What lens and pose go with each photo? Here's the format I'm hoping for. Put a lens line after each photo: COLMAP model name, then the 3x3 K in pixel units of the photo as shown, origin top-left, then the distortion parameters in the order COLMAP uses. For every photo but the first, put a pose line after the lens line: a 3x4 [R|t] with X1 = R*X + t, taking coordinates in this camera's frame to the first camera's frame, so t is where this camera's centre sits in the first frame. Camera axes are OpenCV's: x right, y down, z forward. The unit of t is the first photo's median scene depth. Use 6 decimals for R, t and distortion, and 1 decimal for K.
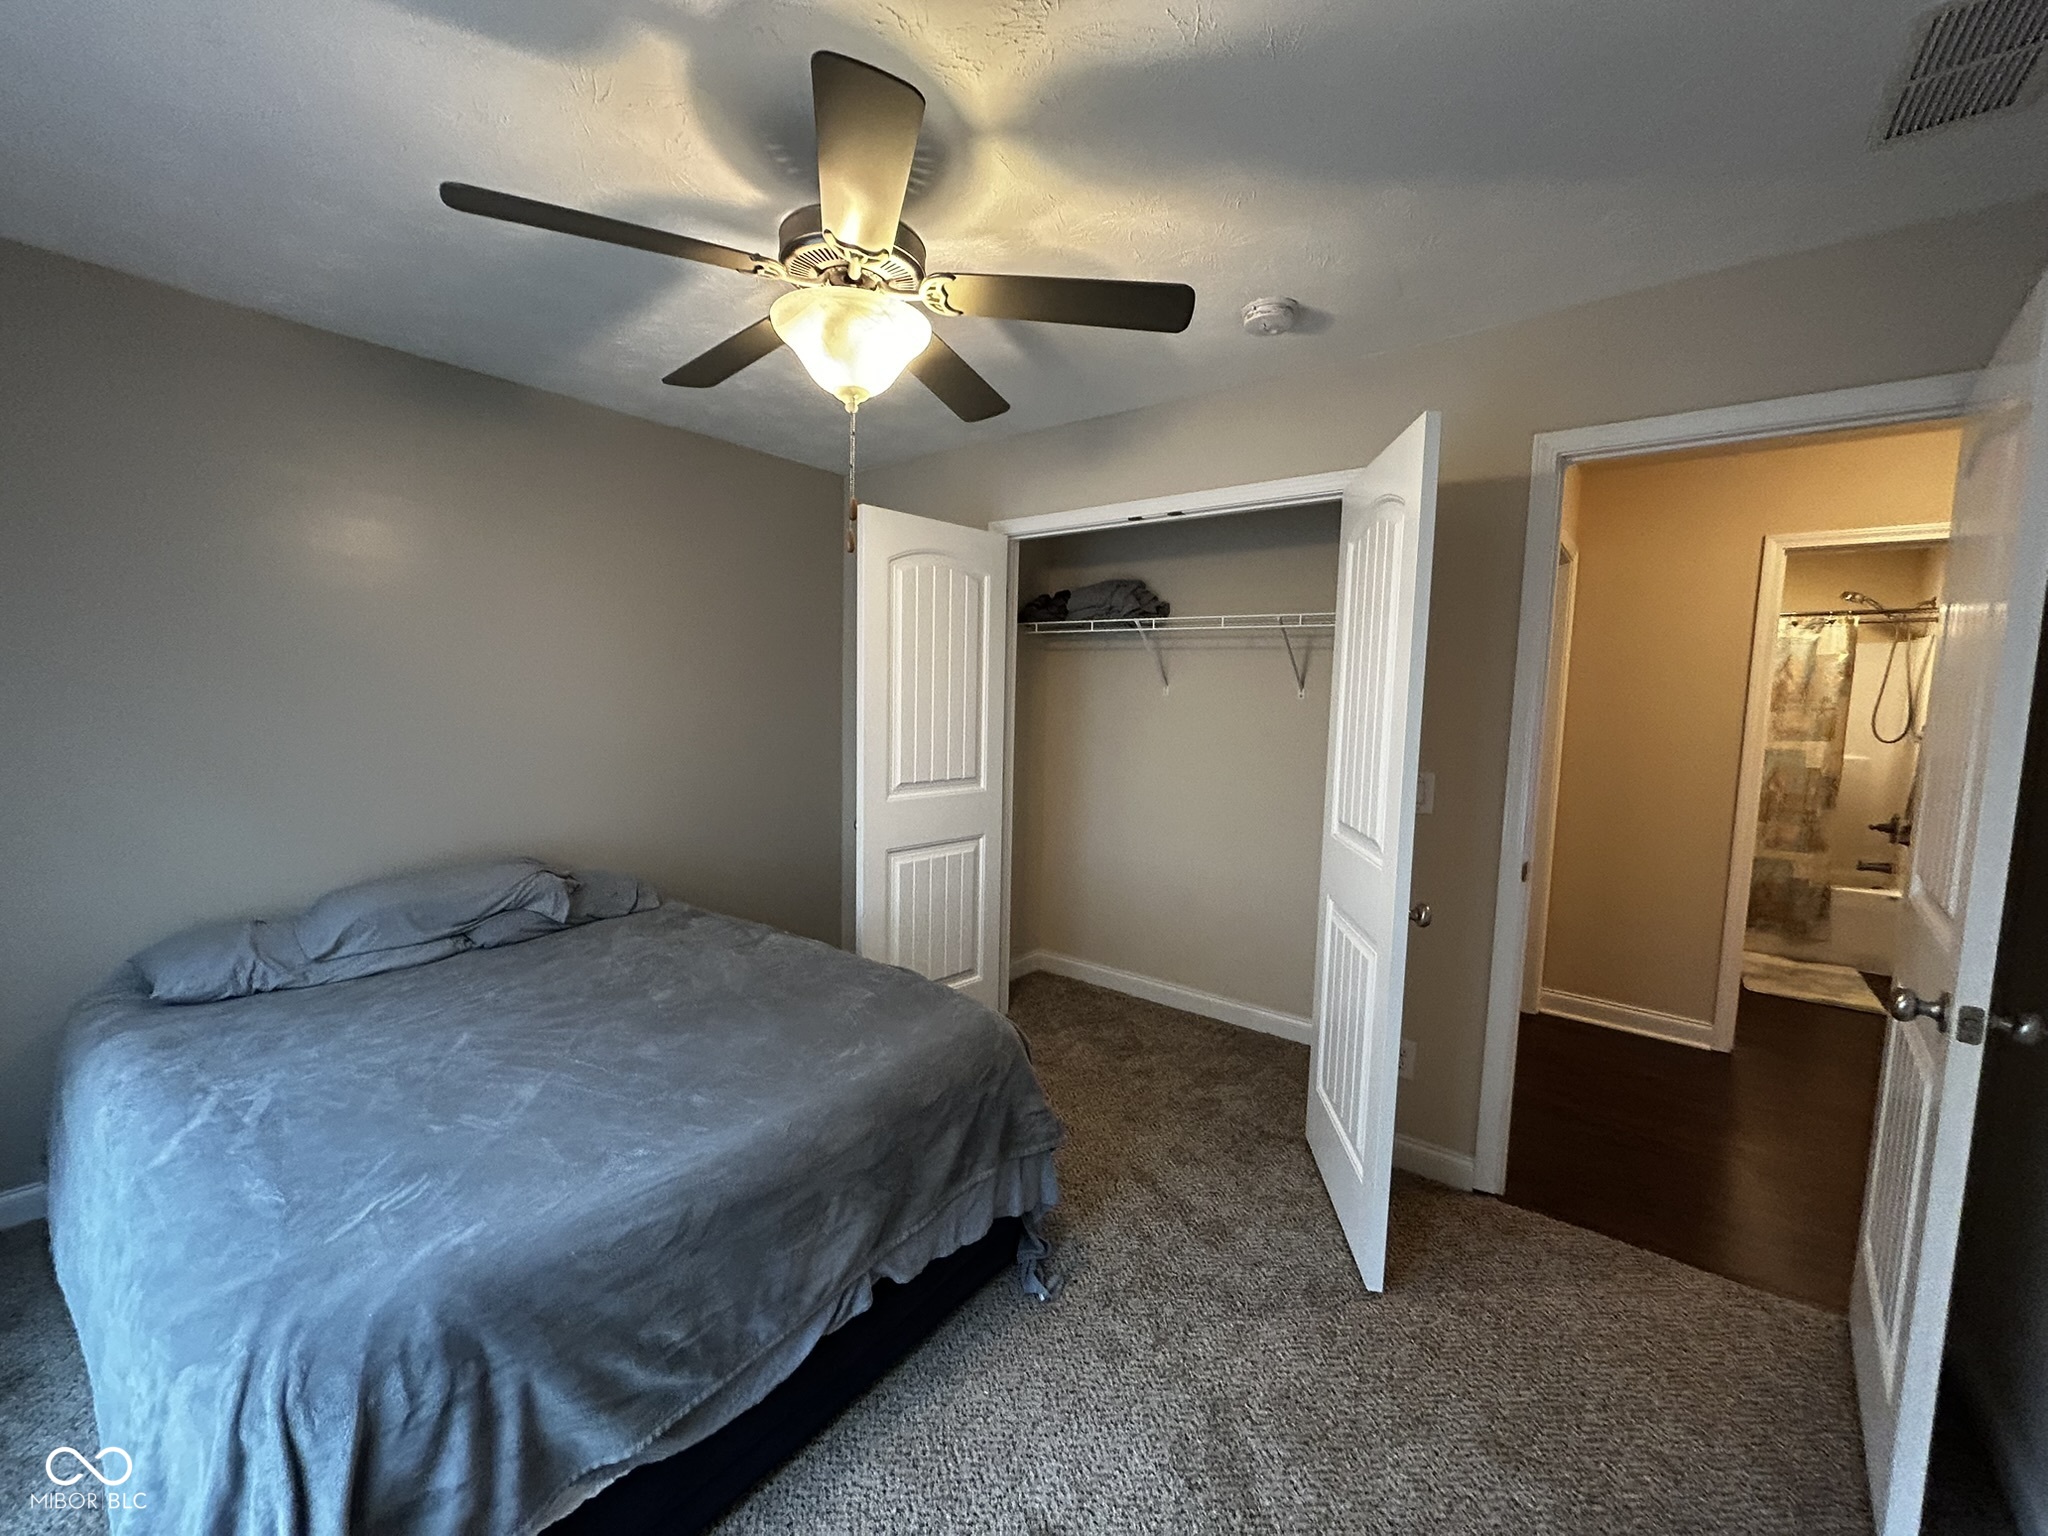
lens RADIAL K [[829.8, 0, 1024.7], [0, 829.8, 769.0], [0, 0, 1]] dist [-0.001130, 0.000096]
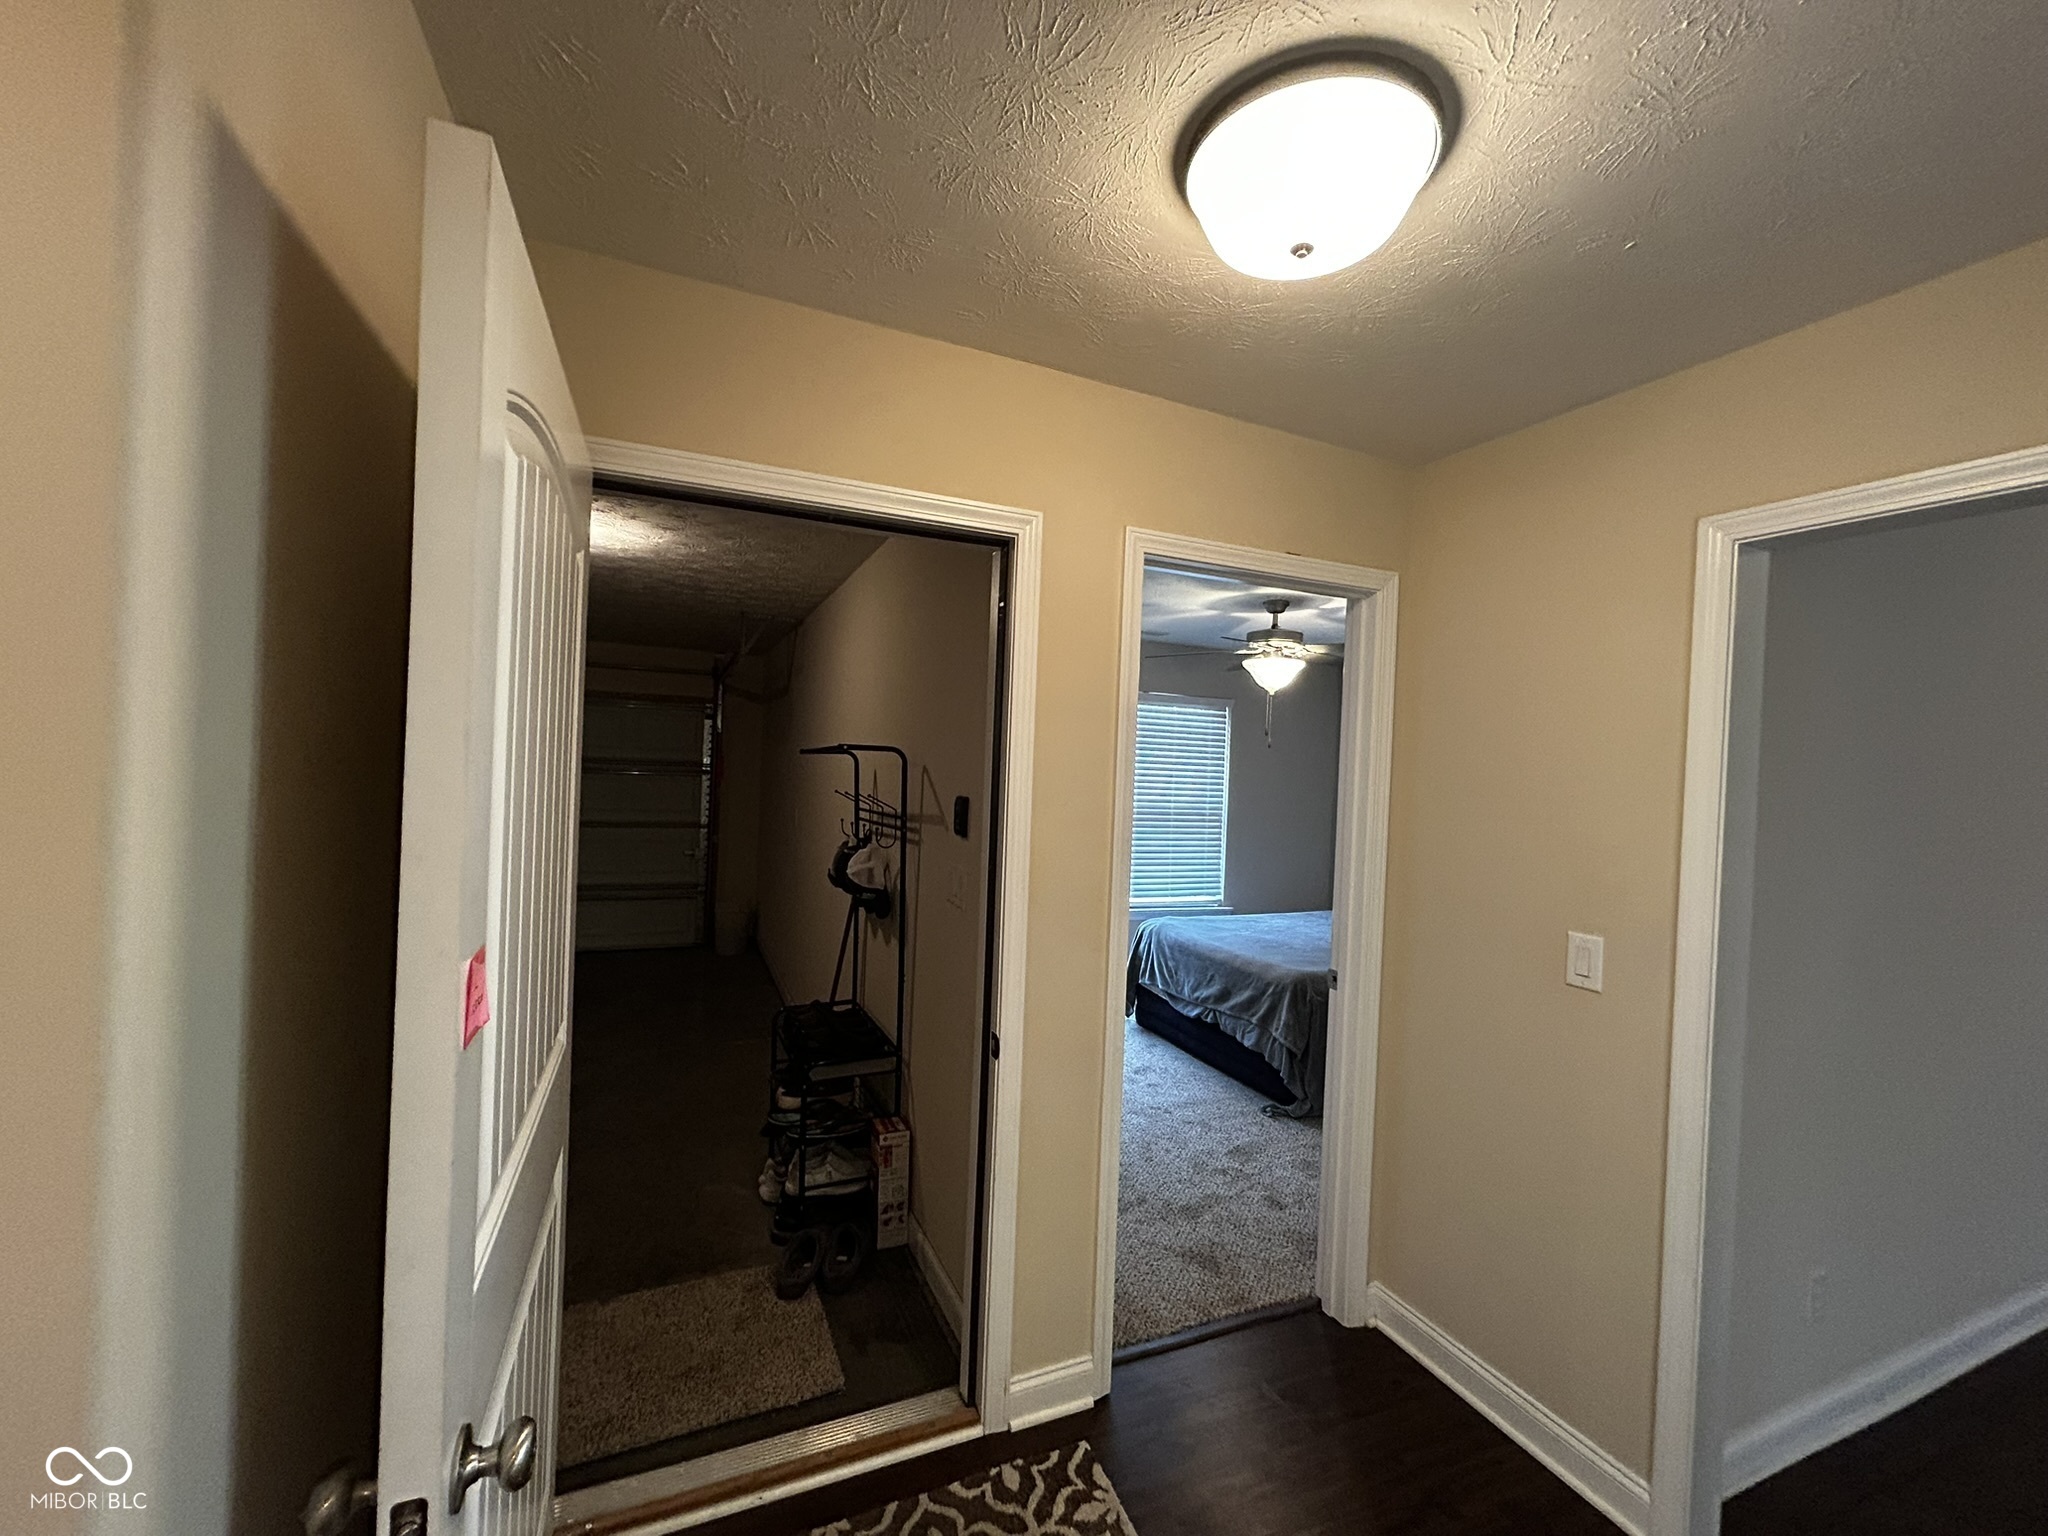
lens RADIAL K [[829.8, 0, 1024.7], [0, 829.8, 769.0], [0, 0, 1]] dist [-0.001130, 0.000096]
pose [[-0.470924, -0.038964, -0.881313, 2.372248], [-0.139096, 0.989807, 0.030564, -0.163941], [0.871139, 0.136980, -0.471544, 1.532500]]
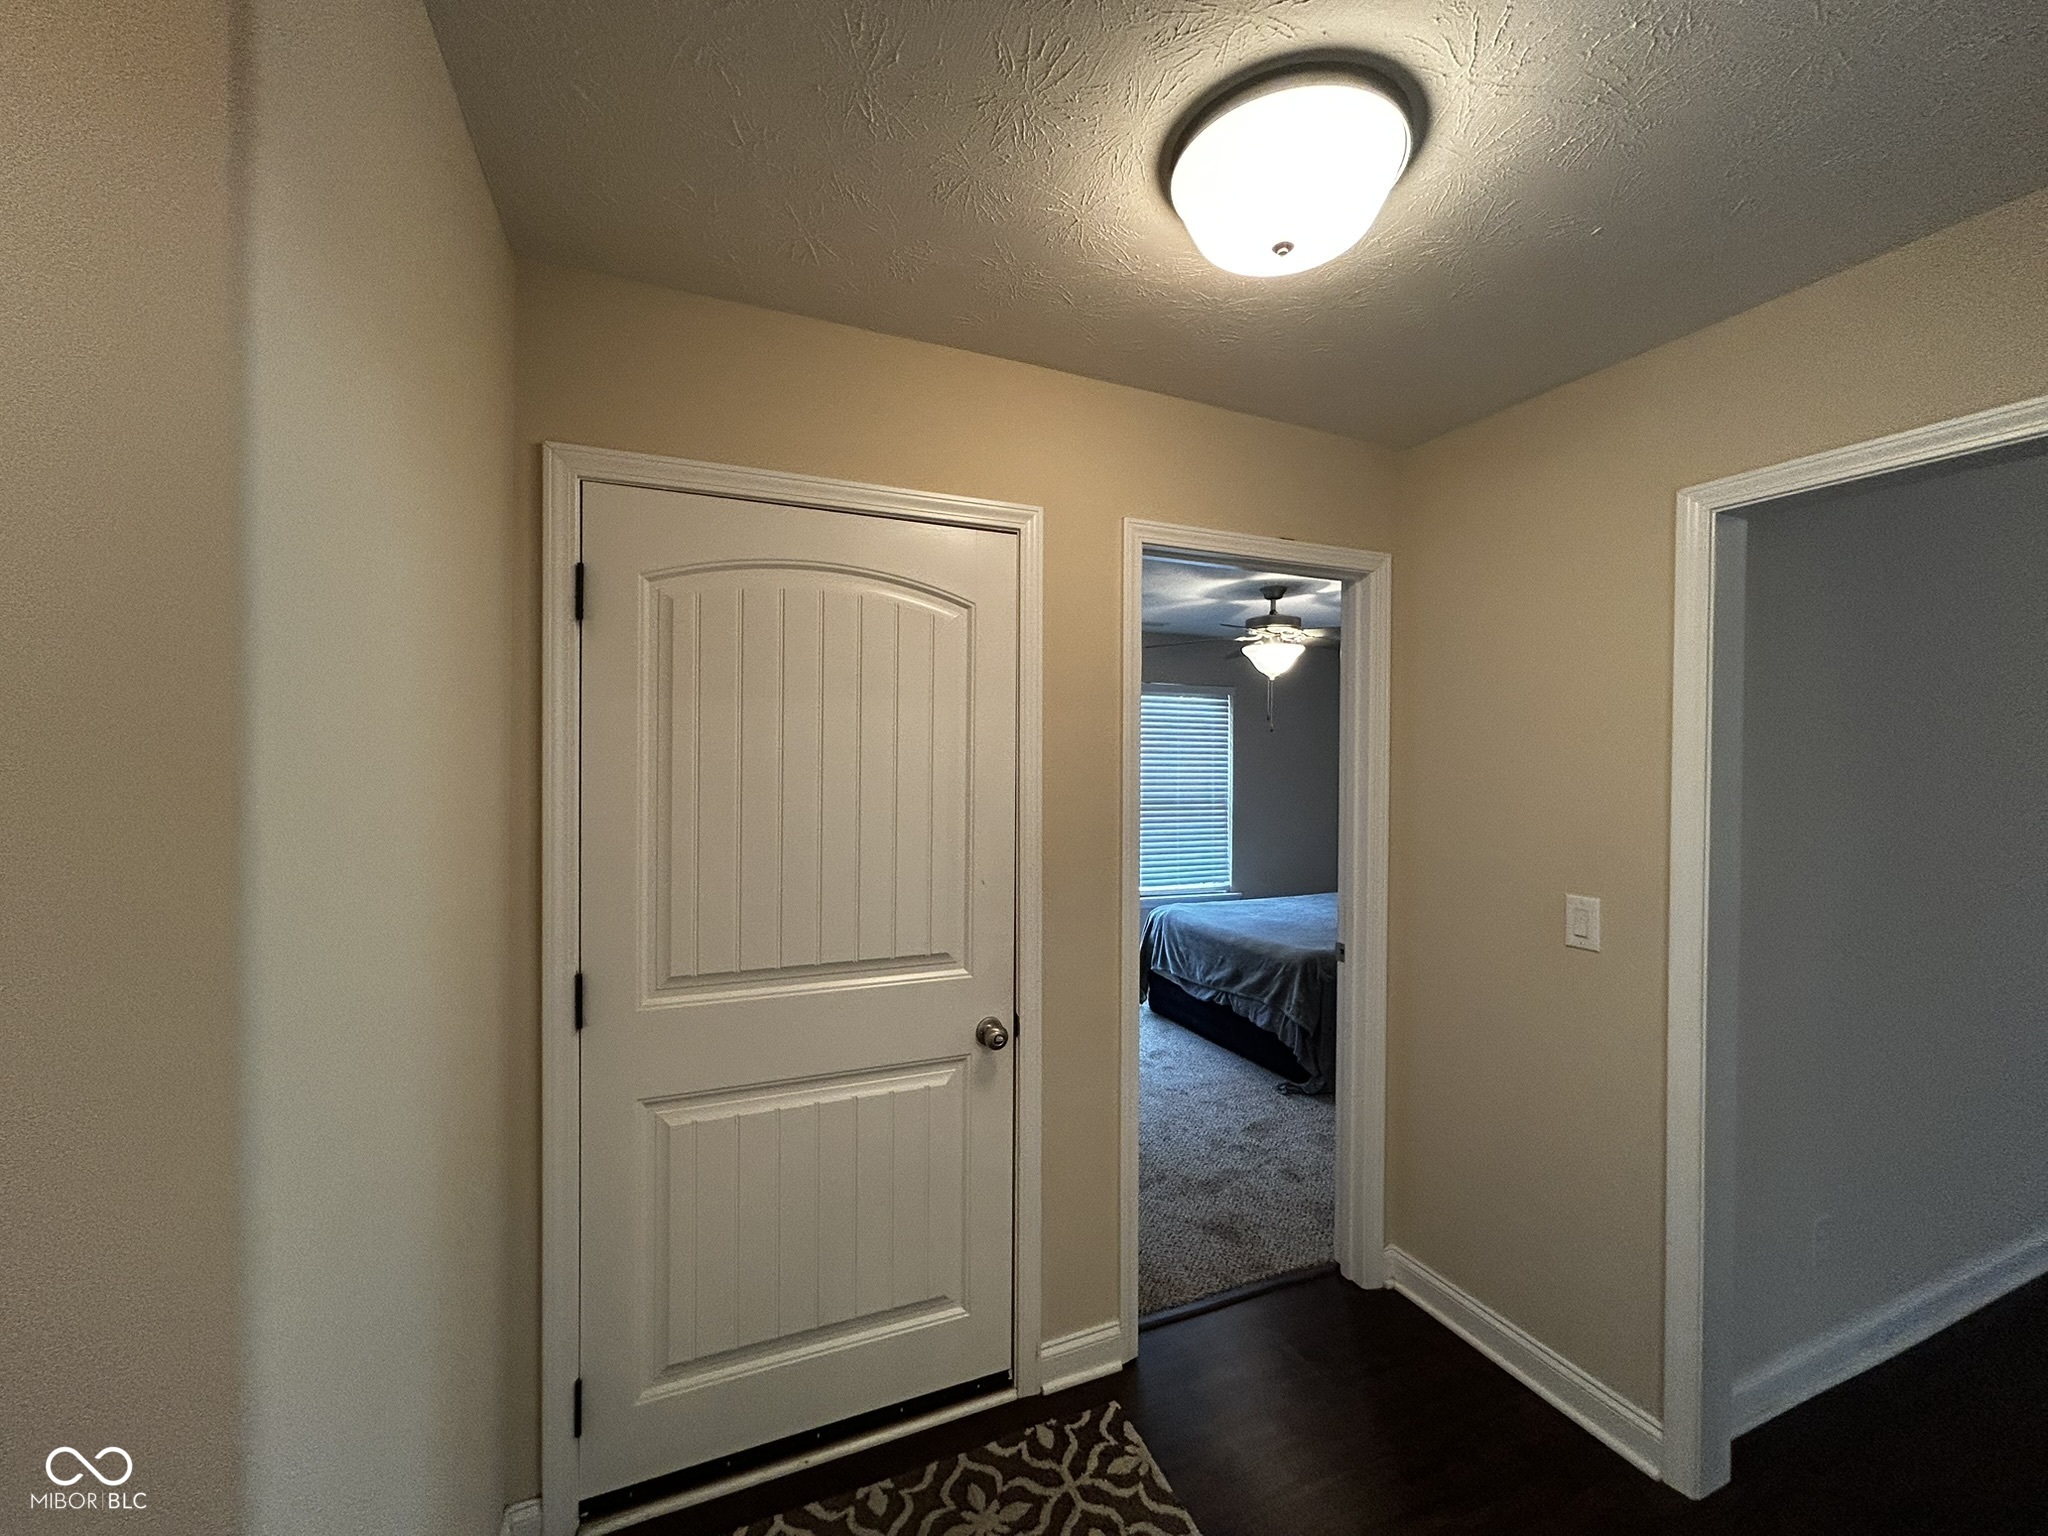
lens RADIAL K [[831.4, 0, 1024.0], [0, 831.4, 768.0], [0, 0, 1]] dist [-0.001815, -0.000281]
pose [[-0.476685, -0.021699, -0.878806, 2.415396], [-0.104127, 0.994051, 0.031936, -0.146928], [0.872886, 0.106731, -0.476109, 1.547886]]
